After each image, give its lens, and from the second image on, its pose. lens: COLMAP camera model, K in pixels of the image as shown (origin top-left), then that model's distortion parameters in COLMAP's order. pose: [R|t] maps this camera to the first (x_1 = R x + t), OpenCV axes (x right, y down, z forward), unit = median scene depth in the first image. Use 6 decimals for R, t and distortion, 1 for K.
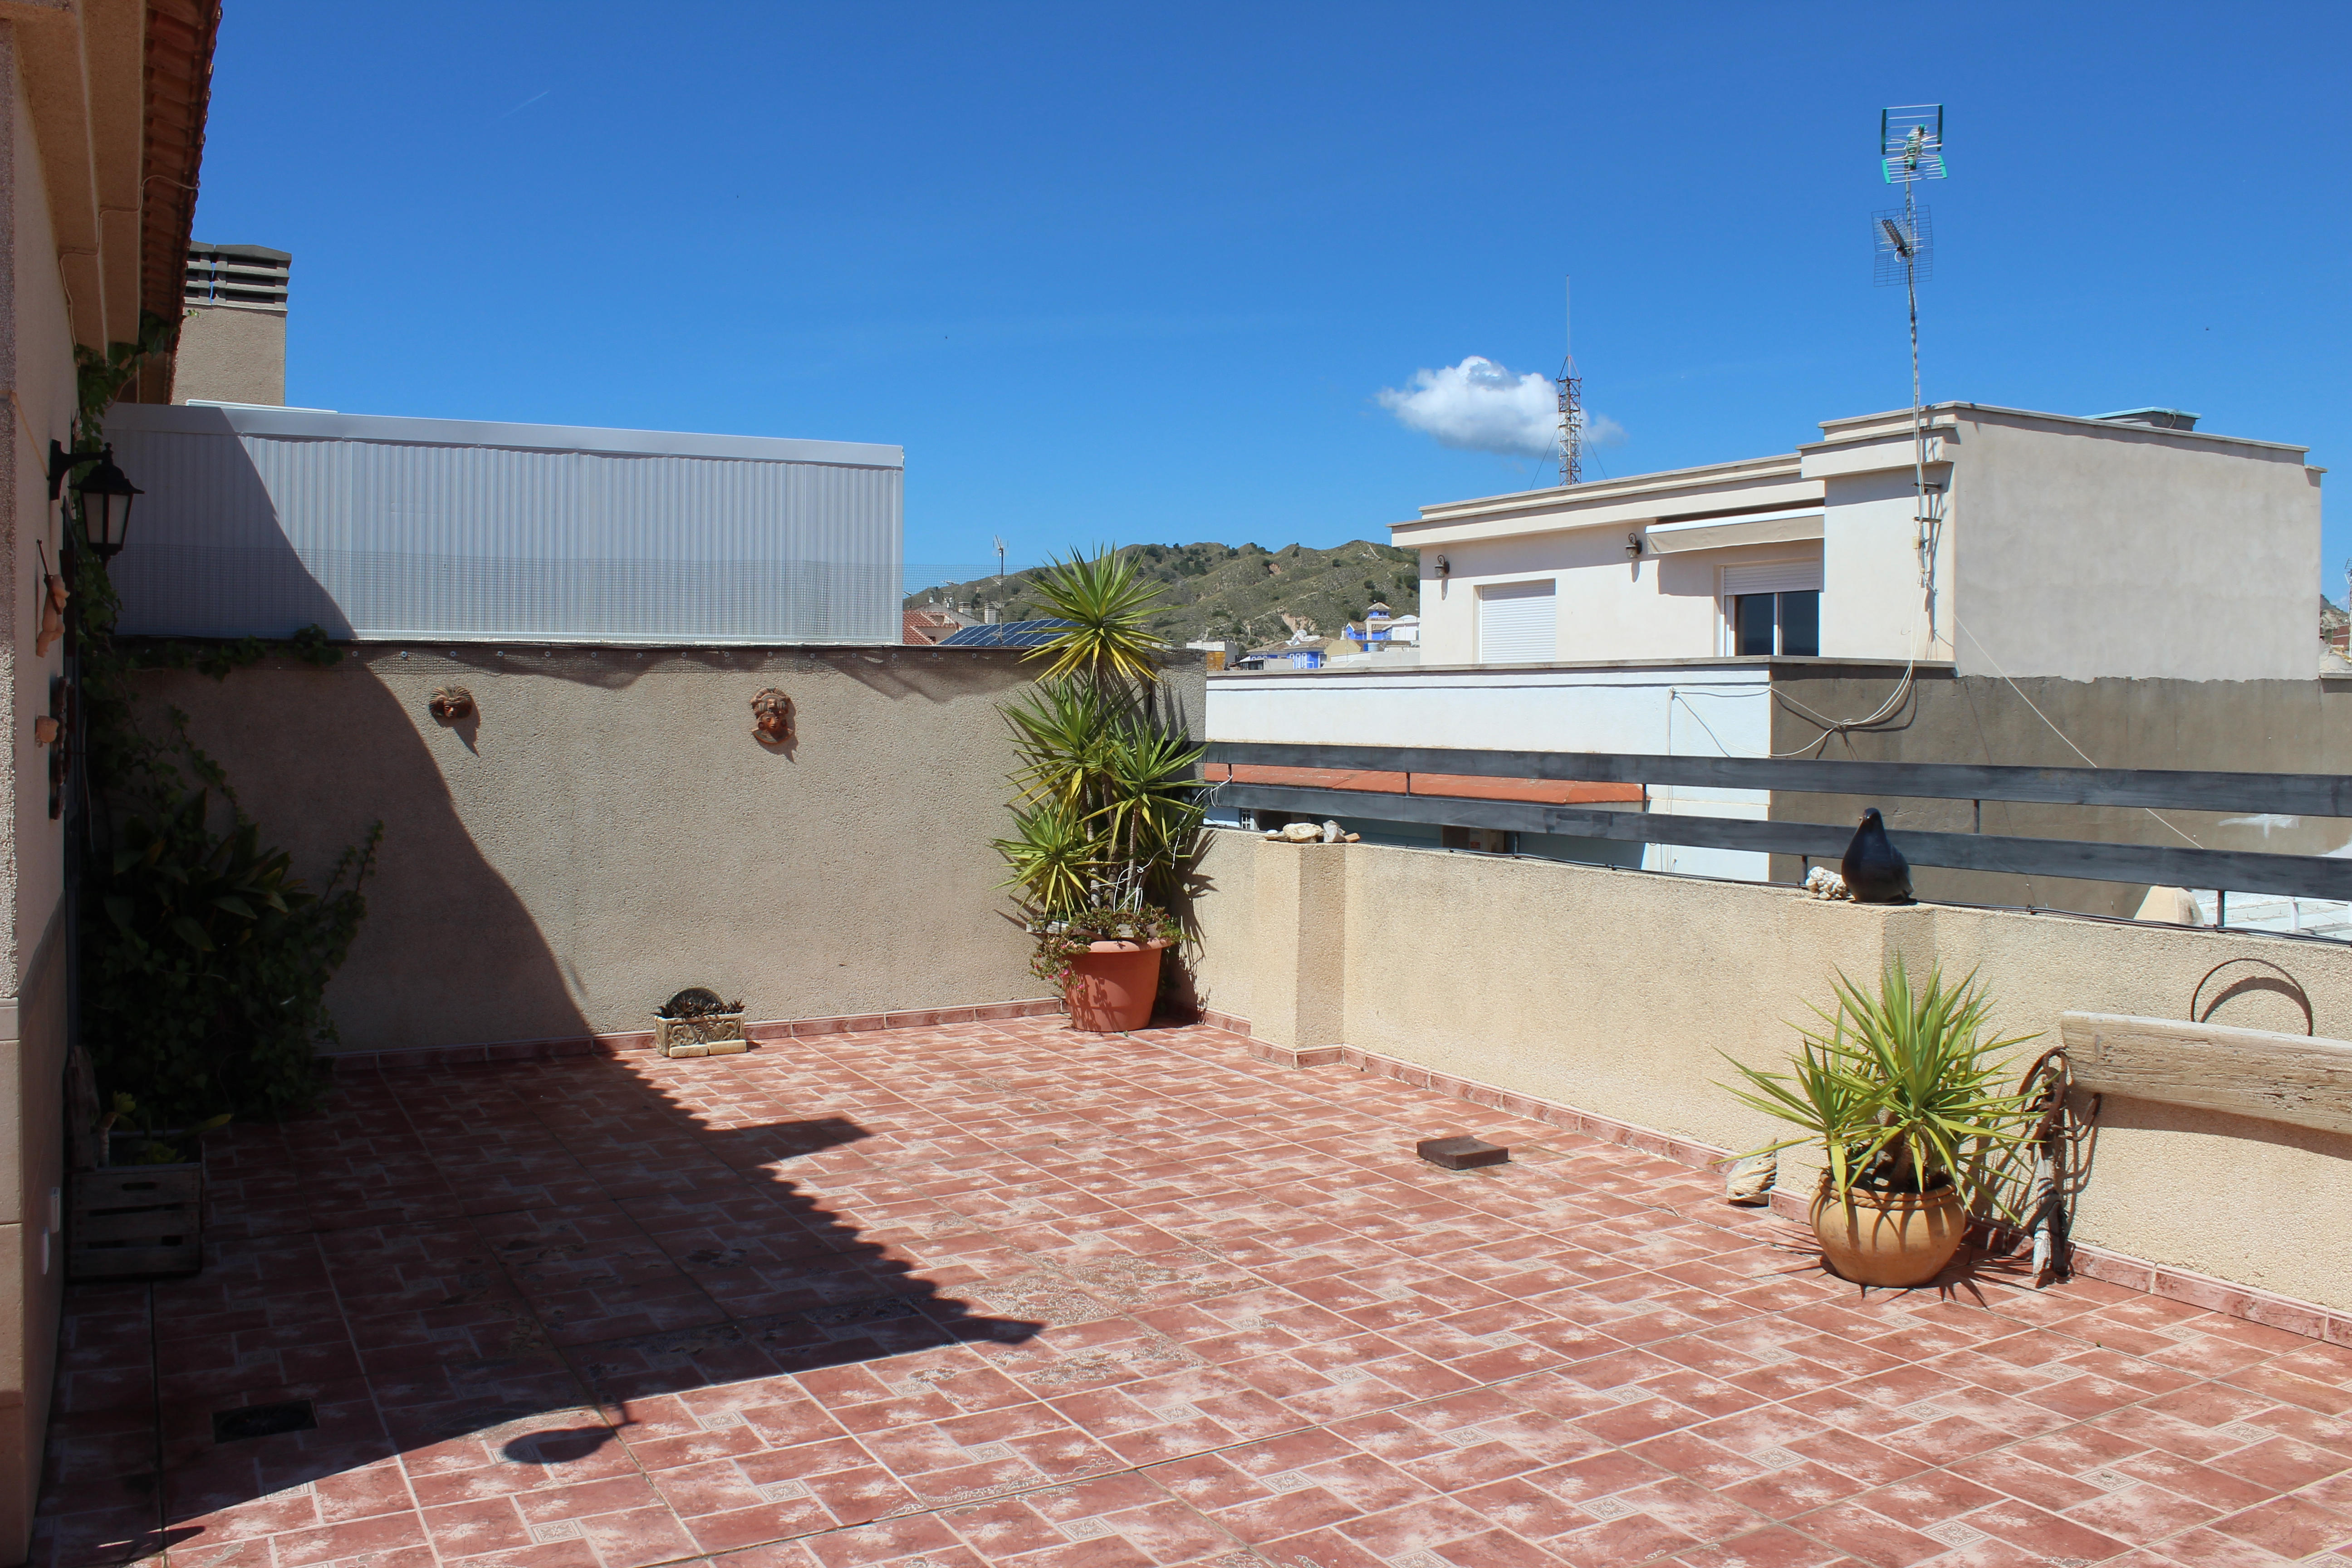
lens RADIAL K [[1955.5, 0, 1157.5], [0, 1955.5, 782.2], [0, 0, 1]] dist [-0.105227, 0.037866]
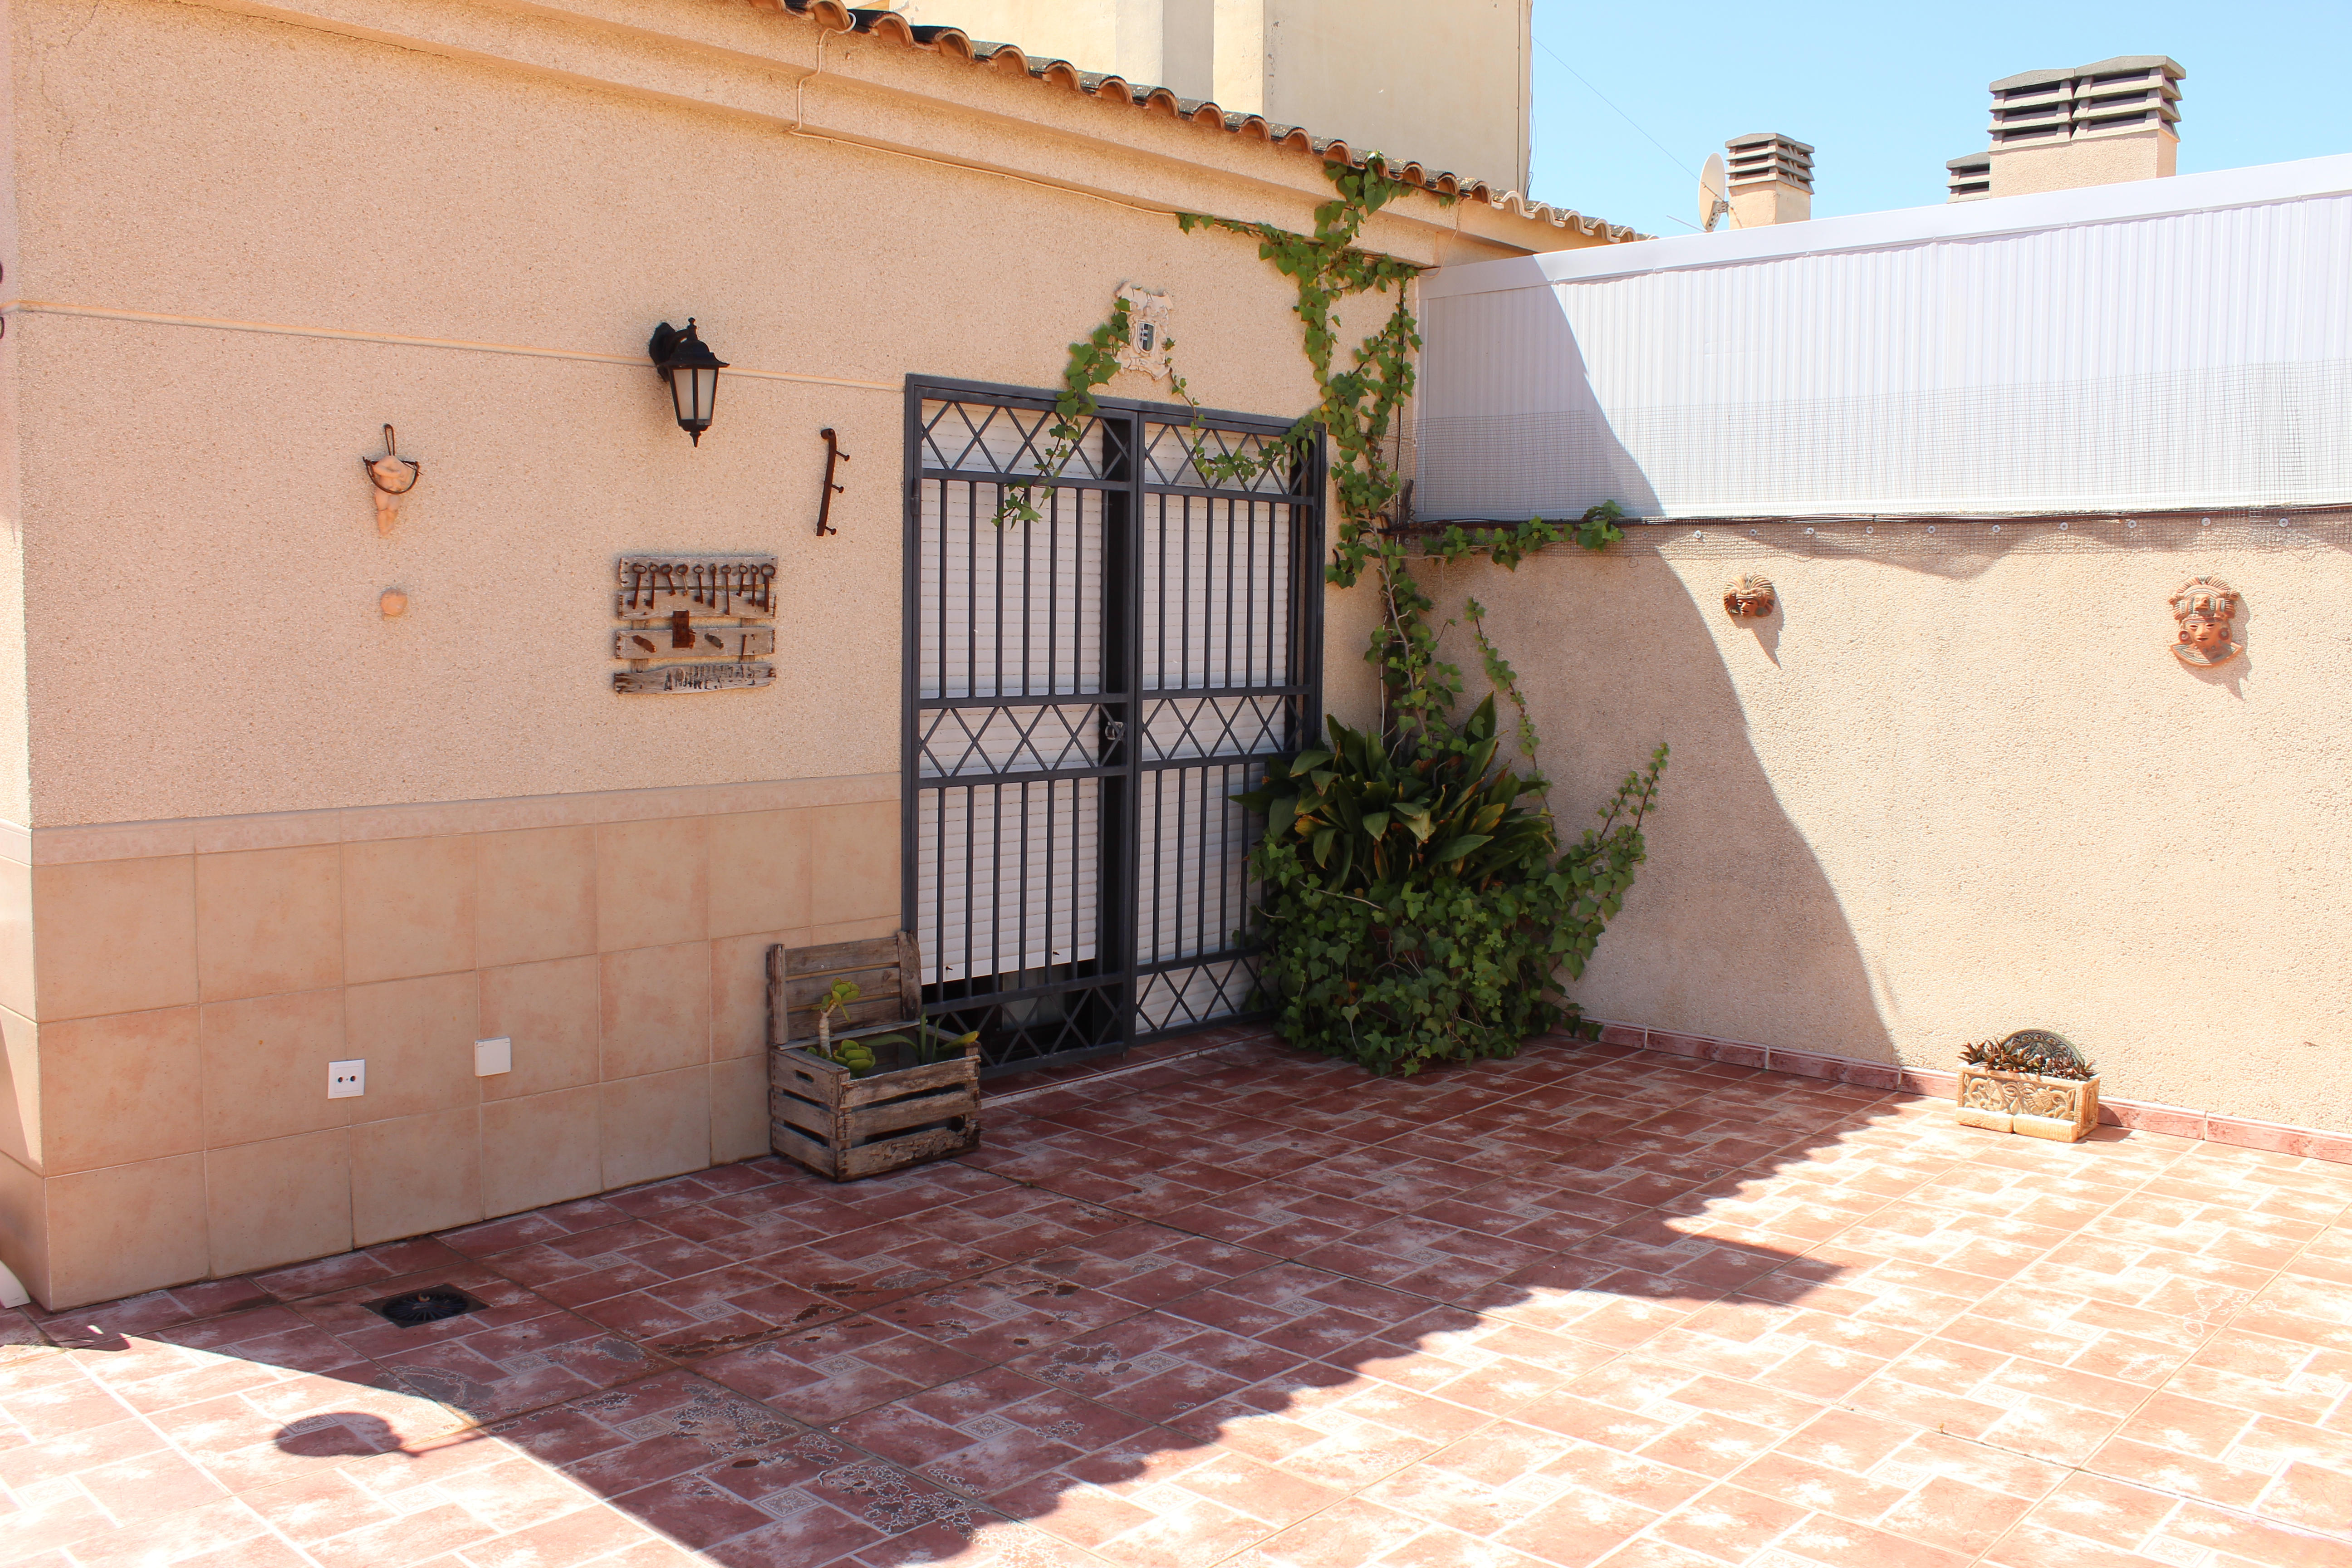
lens RADIAL K [[1964.6, 0, 1161.9], [0, 1964.6, 783.0], [0, 0, 1]] dist [-0.166250, 0.154017]
pose [[0.314365, 0.082076, -0.945748, 0.302230], [-0.045647, 0.996410, 0.071299, -0.012053], [0.948204, 0.020757, 0.316983, 0.556689]]
